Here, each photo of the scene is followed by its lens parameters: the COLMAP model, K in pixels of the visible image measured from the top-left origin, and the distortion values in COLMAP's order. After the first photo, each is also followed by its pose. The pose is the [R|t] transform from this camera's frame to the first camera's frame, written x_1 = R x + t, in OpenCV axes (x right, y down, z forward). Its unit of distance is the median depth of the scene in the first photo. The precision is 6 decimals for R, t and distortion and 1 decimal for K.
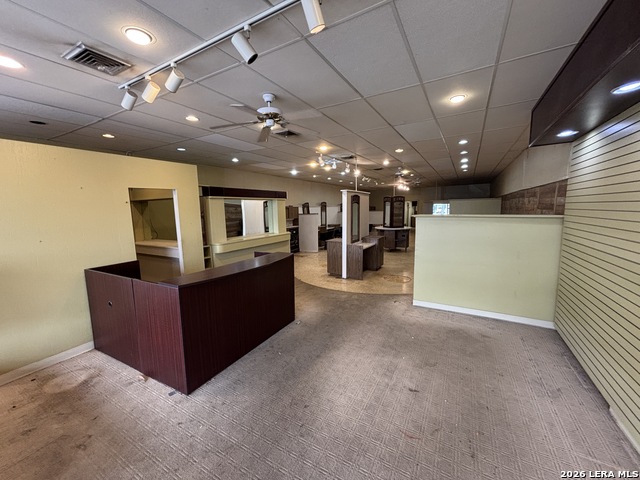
lens RADIAL K [[253.8, 0, 320.0], [0, 253.8, 240.0], [0, 0, 1]] dist [0.002241, 0.000300]
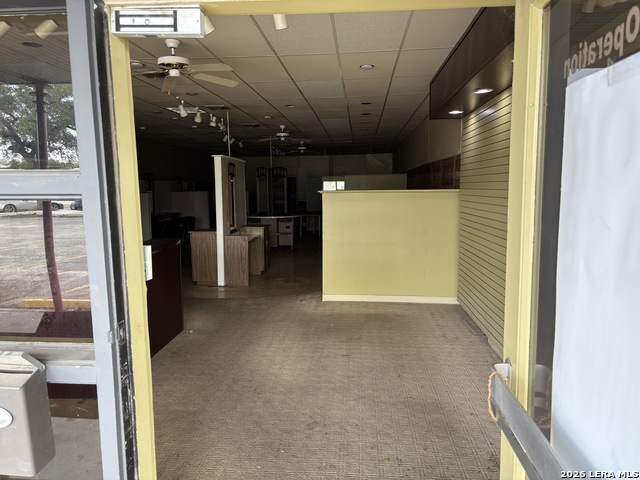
lens RADIAL K [[440.0, 0, 320.0], [0, 440.0, 240.0], [0, 0, 1]] dist [0.074705, -0.000316]
pose [[0.911681, -0.042804, 0.408663, -0.273988], [0.045226, 0.998970, 0.003741, 0.071132], [-0.408402, 0.015072, 0.912678, -0.375977]]
